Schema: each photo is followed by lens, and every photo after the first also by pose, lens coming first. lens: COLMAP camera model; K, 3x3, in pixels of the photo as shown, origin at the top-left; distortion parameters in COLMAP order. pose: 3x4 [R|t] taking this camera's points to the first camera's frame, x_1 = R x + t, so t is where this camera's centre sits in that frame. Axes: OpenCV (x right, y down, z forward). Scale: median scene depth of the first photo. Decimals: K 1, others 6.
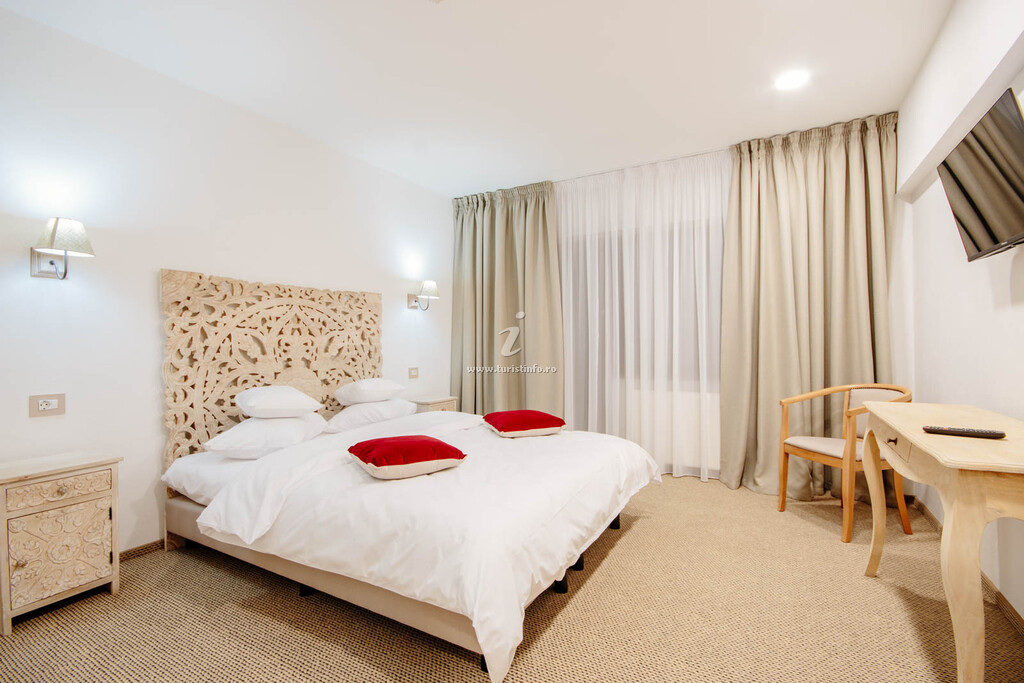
lens RADIAL K [[472.3, 0, 491.9], [0, 472.3, 342.8], [0, 0, 1]] dist [-0.001283, -0.000151]
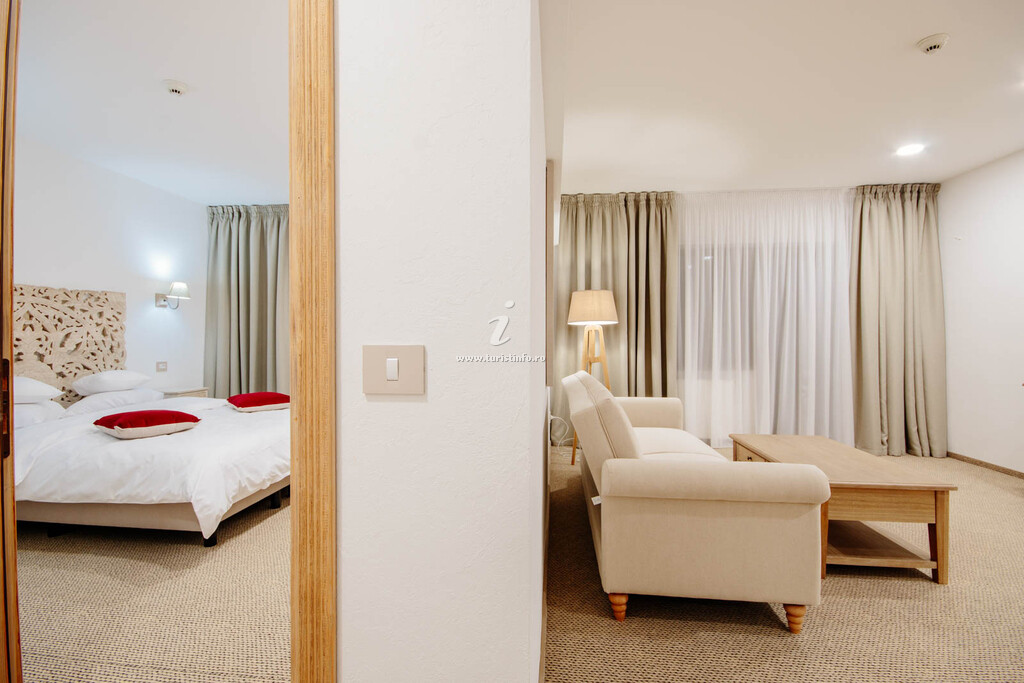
lens RADIAL K [[486.1, 0, 512.0], [0, 486.1, 341.5], [0, 0, 1]] dist [0.014871, -0.016105]
pose [[0.903029, 0.006034, 0.429537, 0.095832], [-0.007907, 0.999965, 0.002576, -0.003452], [-0.429507, -0.005722, 0.903045, -0.431206]]
